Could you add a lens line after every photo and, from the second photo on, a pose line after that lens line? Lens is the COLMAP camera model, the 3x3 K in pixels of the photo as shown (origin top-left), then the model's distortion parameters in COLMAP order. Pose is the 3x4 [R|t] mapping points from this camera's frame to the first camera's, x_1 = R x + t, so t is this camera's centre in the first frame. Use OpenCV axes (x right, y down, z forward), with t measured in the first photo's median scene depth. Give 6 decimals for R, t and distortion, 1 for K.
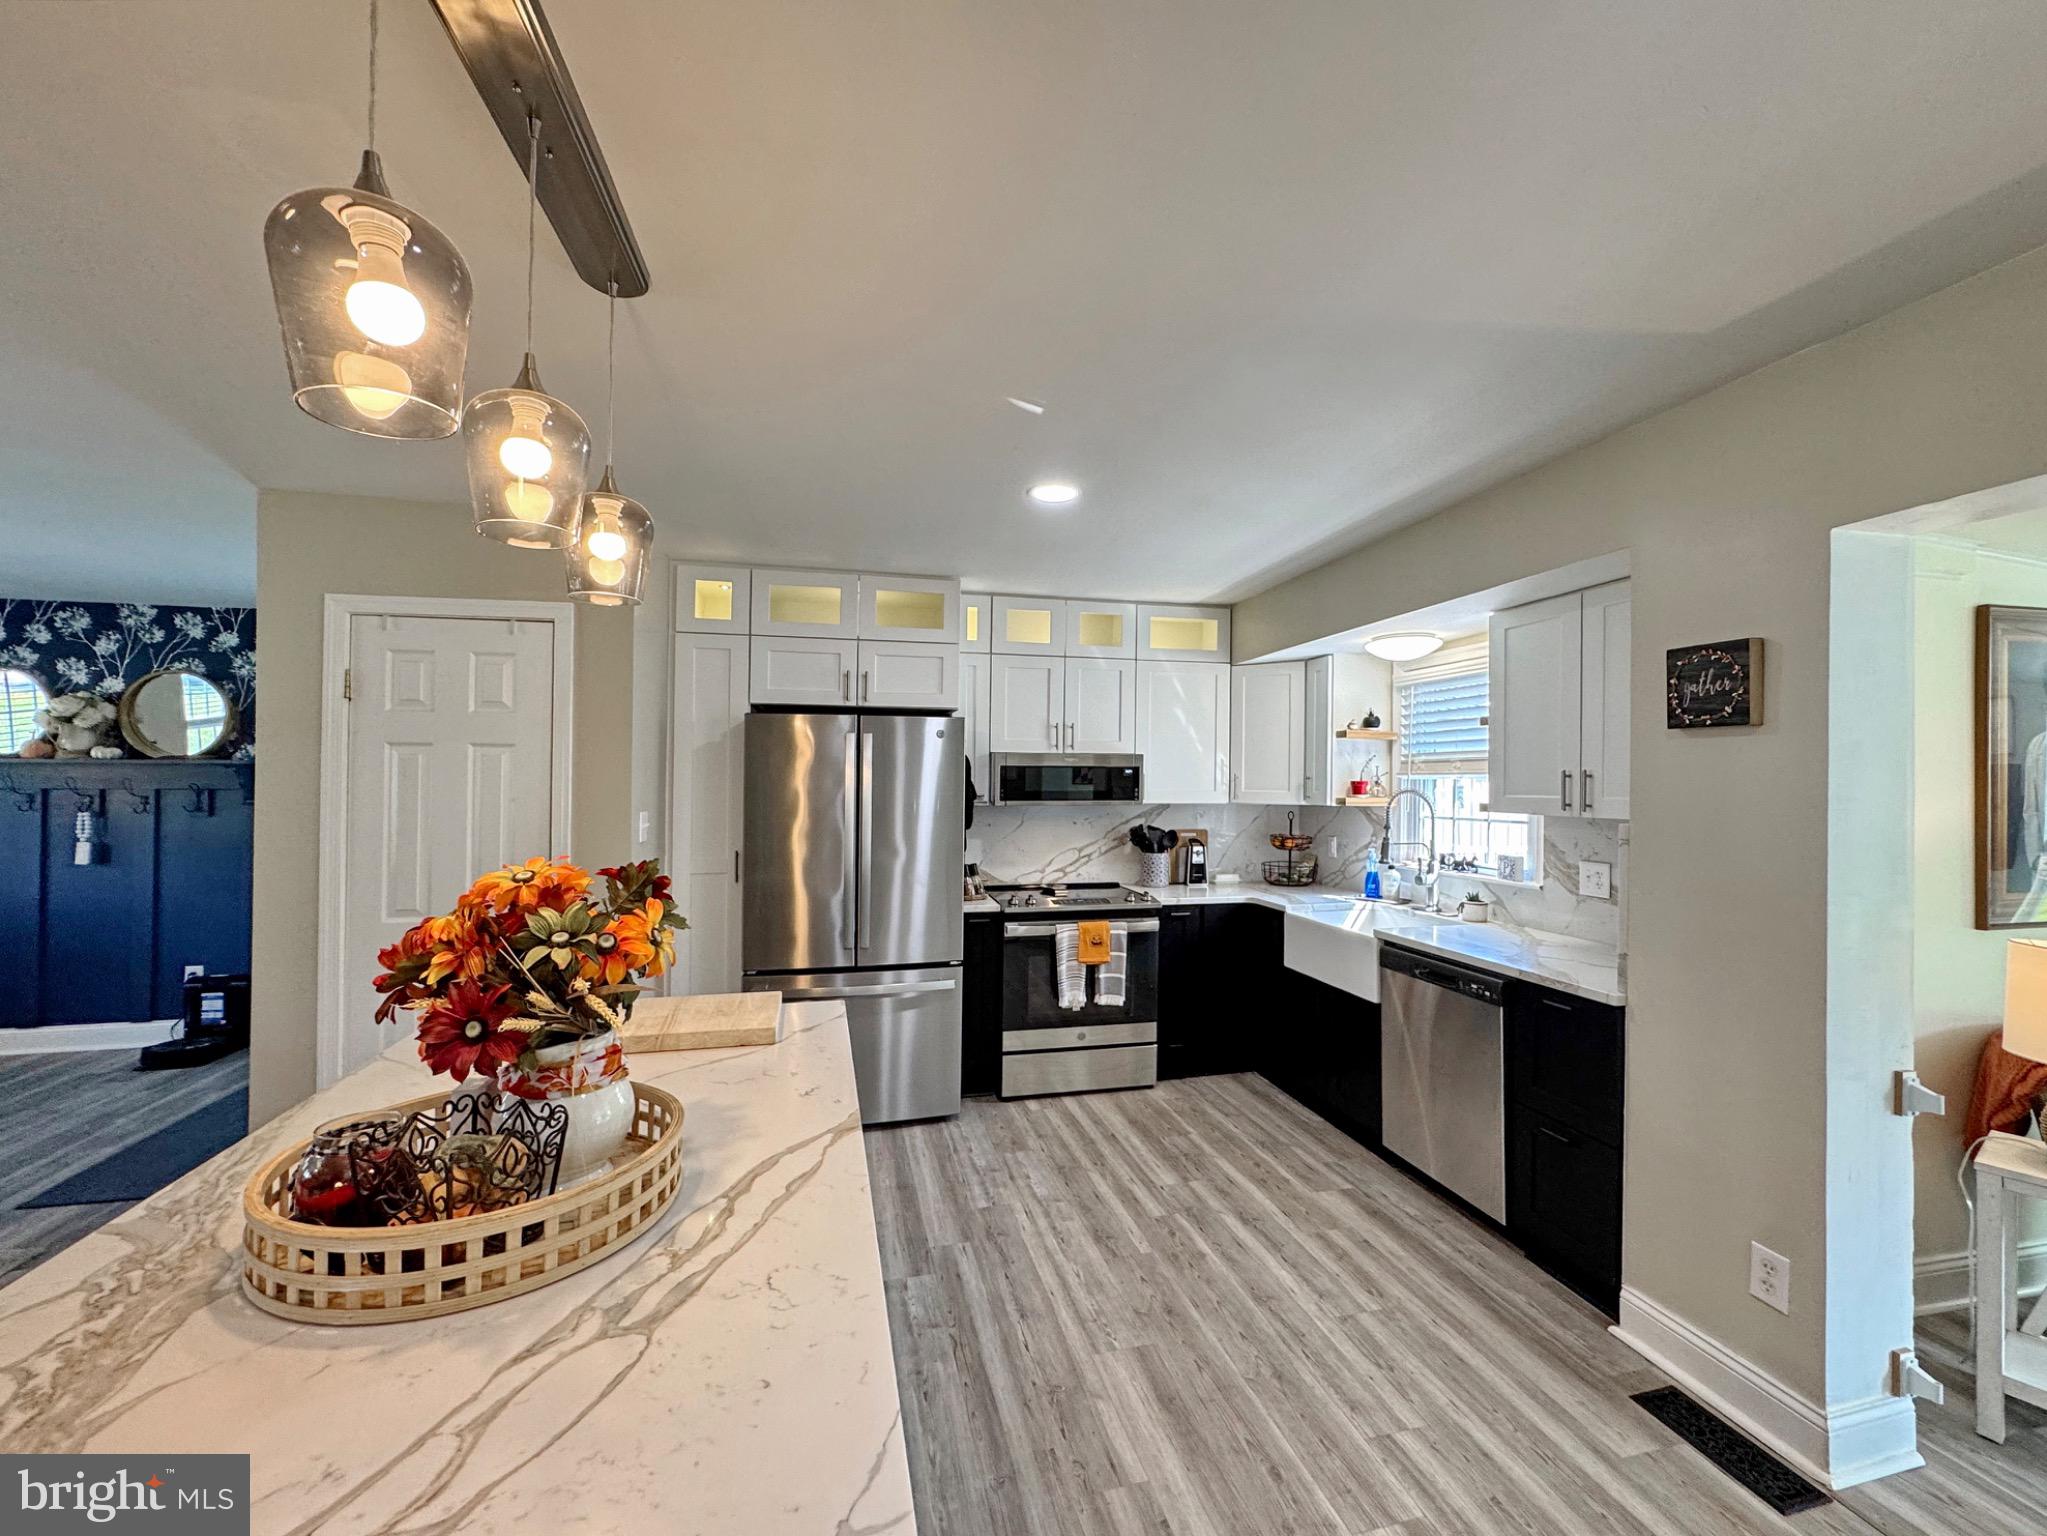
lens RADIAL K [[813.8, 0, 1029.1], [0, 813.8, 792.3], [0, 0, 1]] dist [0.001646, 0.000110]
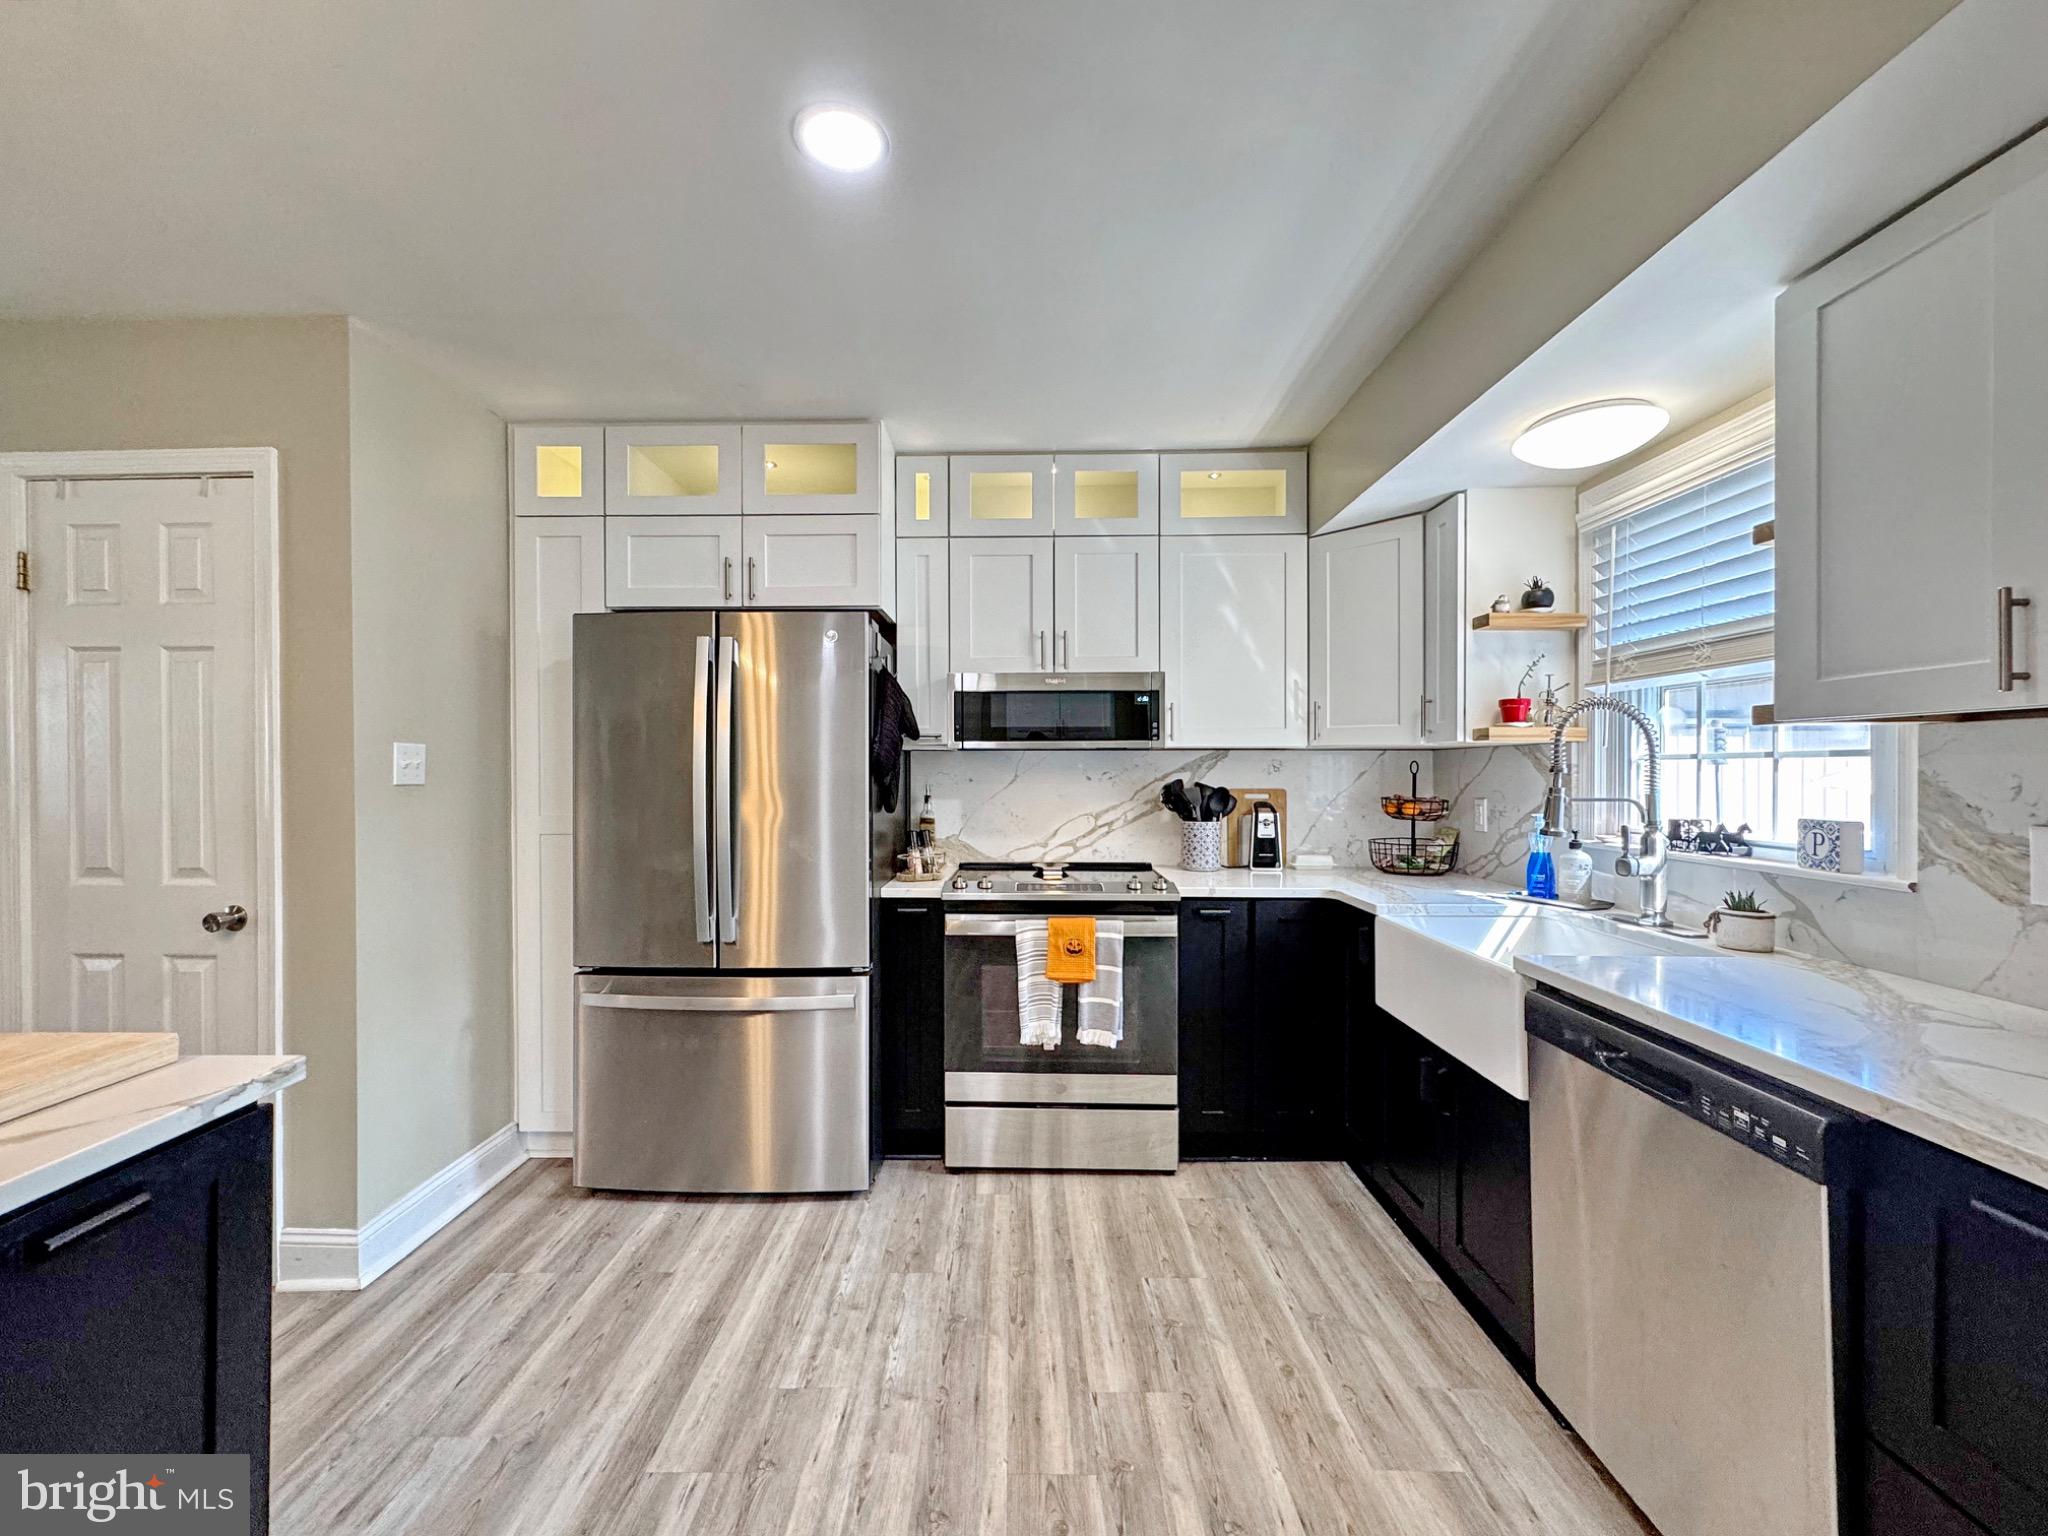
lens RADIAL K [[803.4, 0, 1028.0], [0, 803.4, 768.7], [0, 0, 1]] dist [0.001849, 0.000043]
pose [[0.974059, -0.000633, -0.226295, 0.191829], [-0.002405, 0.999911, -0.013150, 0.045283], [0.226283, 0.013353, 0.973970, 0.347773]]
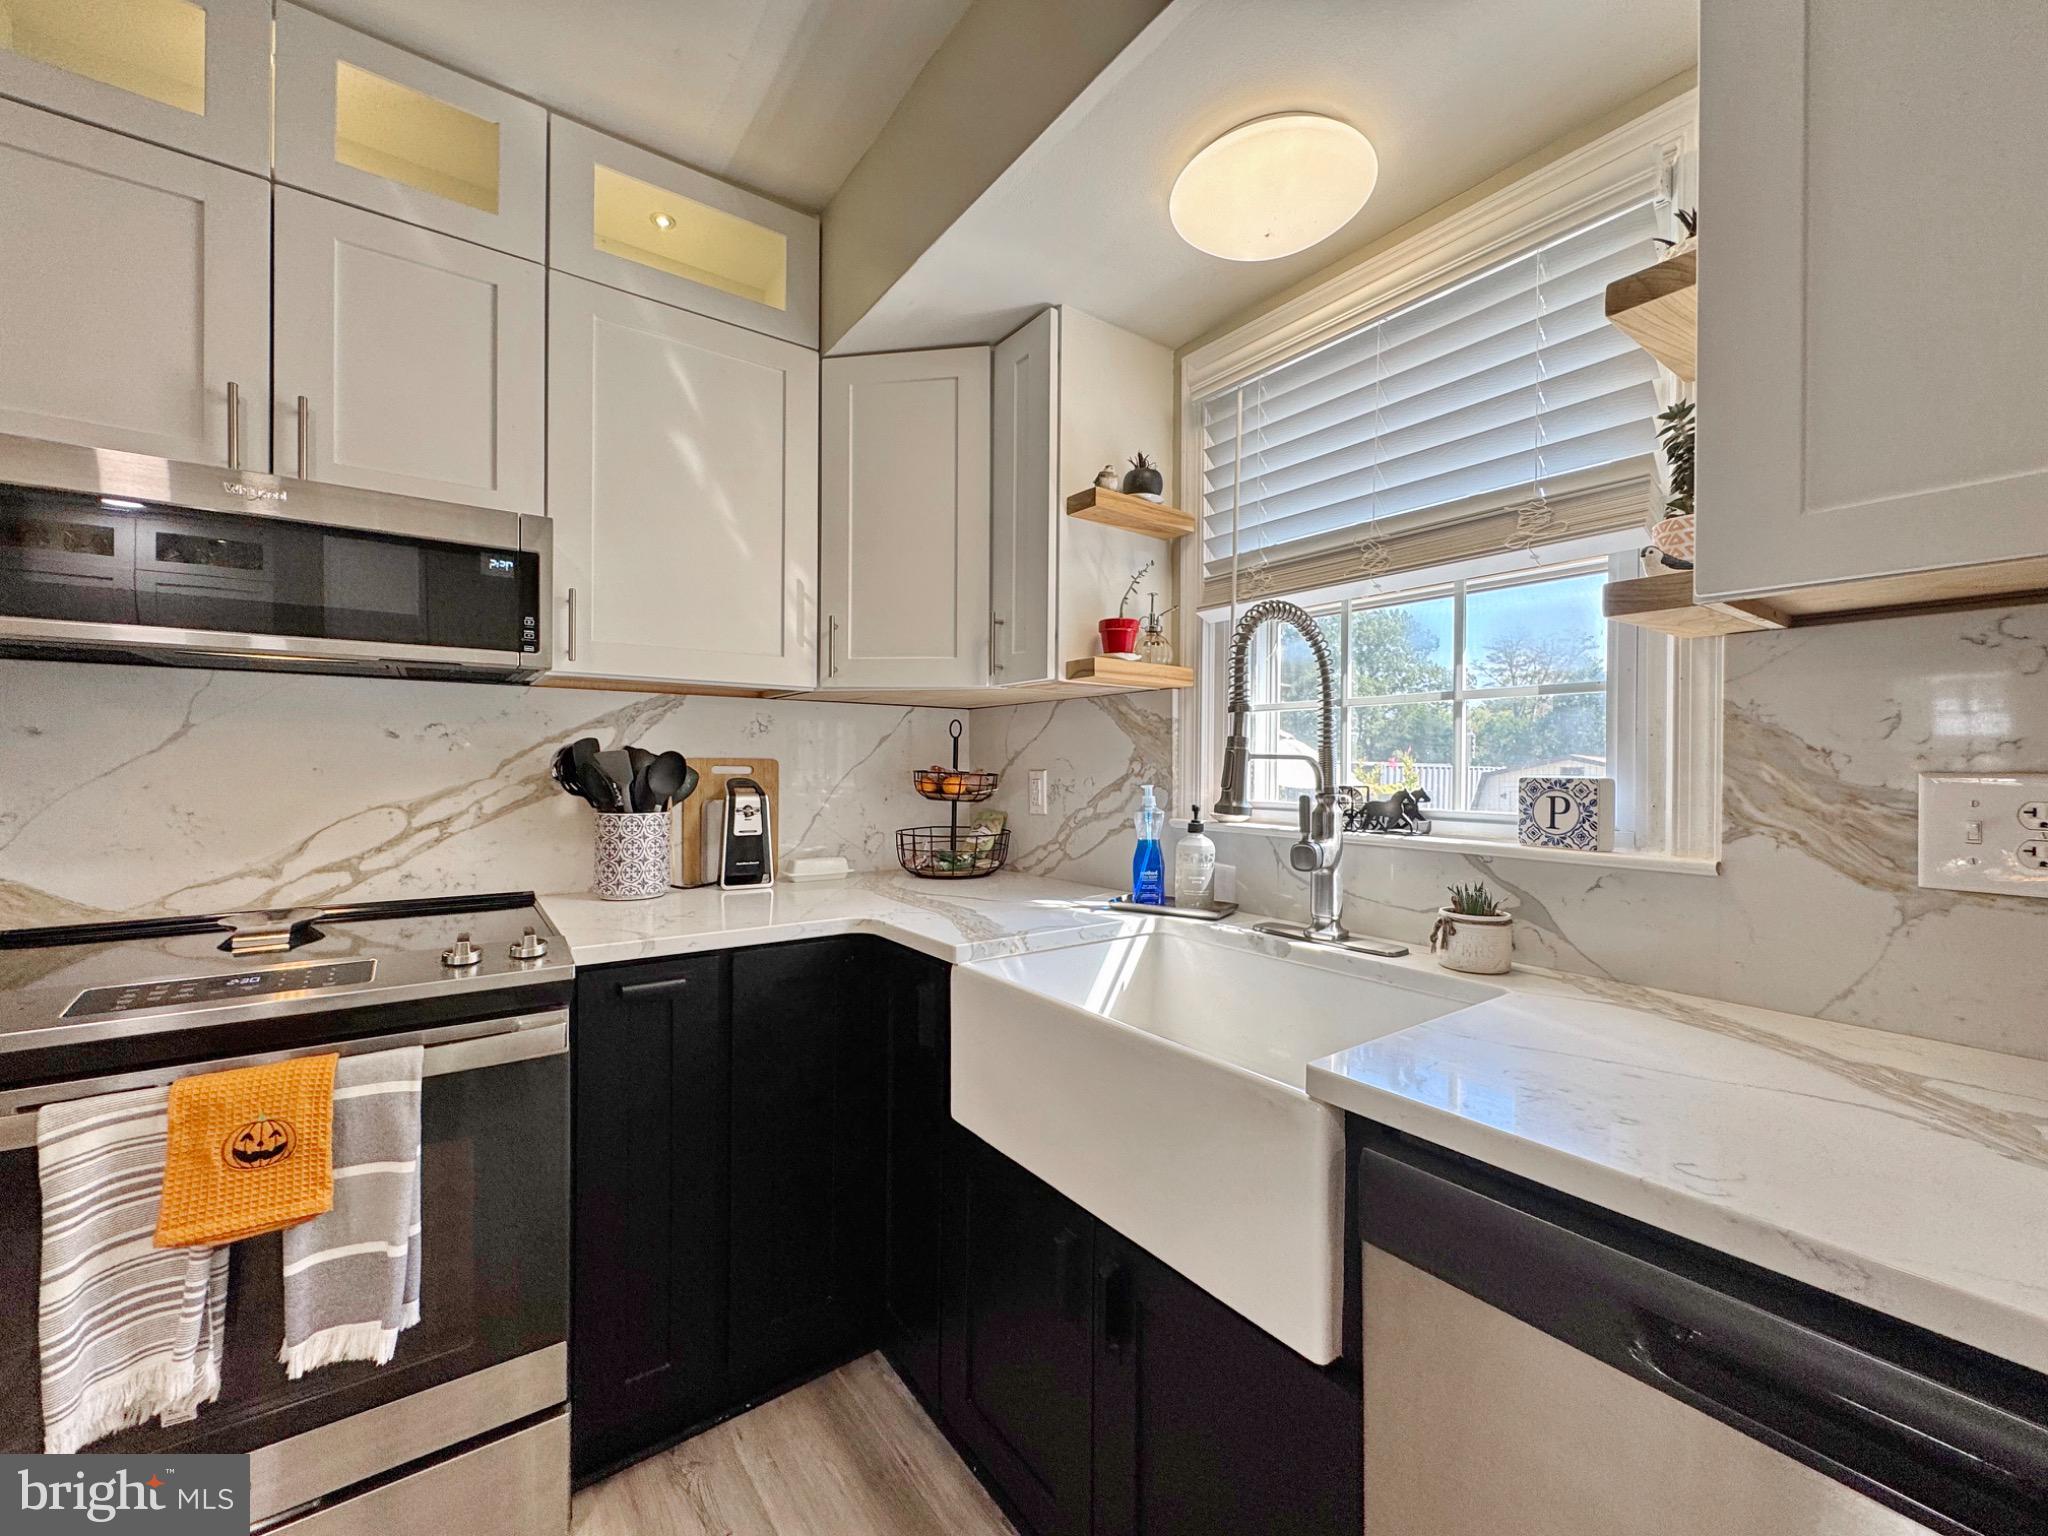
lens RADIAL K [[803.4, 0, 1028.0], [0, 803.4, 768.7], [0, 0, 1]] dist [0.001849, 0.000043]
pose [[0.913620, 0.004130, 0.406547, 0.197802], [-0.002074, 0.999983, -0.005498, 0.063338], [-0.406563, 0.004180, 0.913613, 0.647349]]
